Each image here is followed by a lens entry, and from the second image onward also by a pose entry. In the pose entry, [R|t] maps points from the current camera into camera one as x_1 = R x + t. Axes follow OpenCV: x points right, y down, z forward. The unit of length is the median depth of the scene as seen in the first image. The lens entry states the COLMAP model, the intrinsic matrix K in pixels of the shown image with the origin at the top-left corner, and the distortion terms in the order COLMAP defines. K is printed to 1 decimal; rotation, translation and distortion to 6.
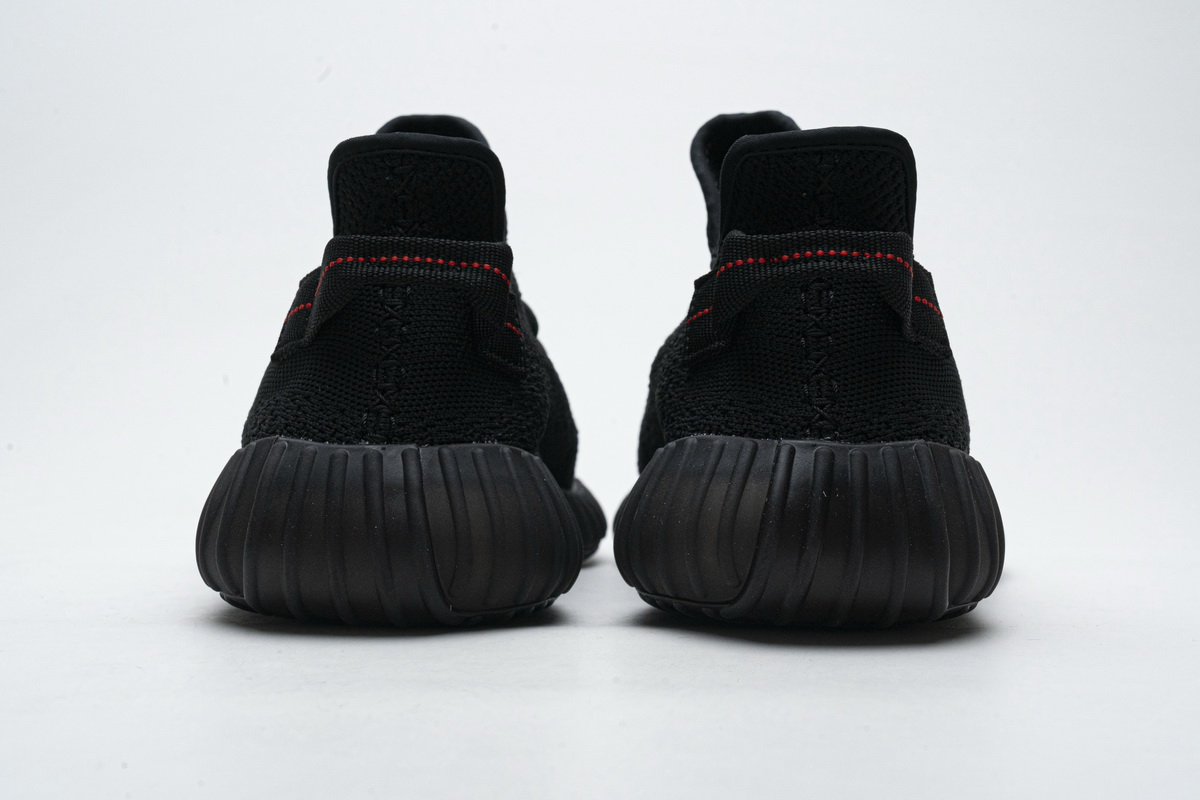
lens RADIAL K [[2333.6, 0, 595.9], [0, 2333.6, 401.2], [0, 0, 1]] dist [-0.064067, 0.000000]
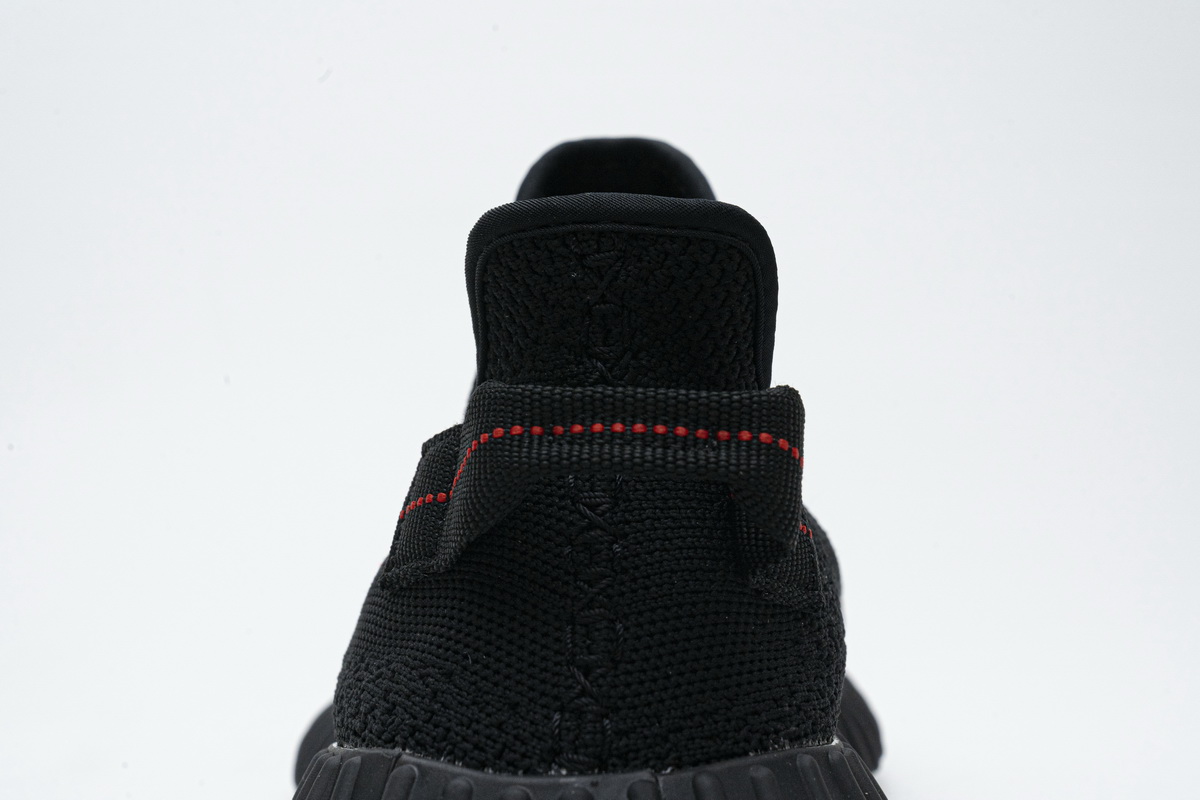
lens RADIAL K [[2333.6, 0, 604.2], [0, 2333.6, 397.7], [0, 0, 1]] dist [-0.064067, 0.000000]
pose [[0.998891, -0.032713, -0.033869, -0.065458], [0.033518, 0.999163, 0.023463, -0.080973], [0.033073, -0.024573, 0.999151, 0.444145]]
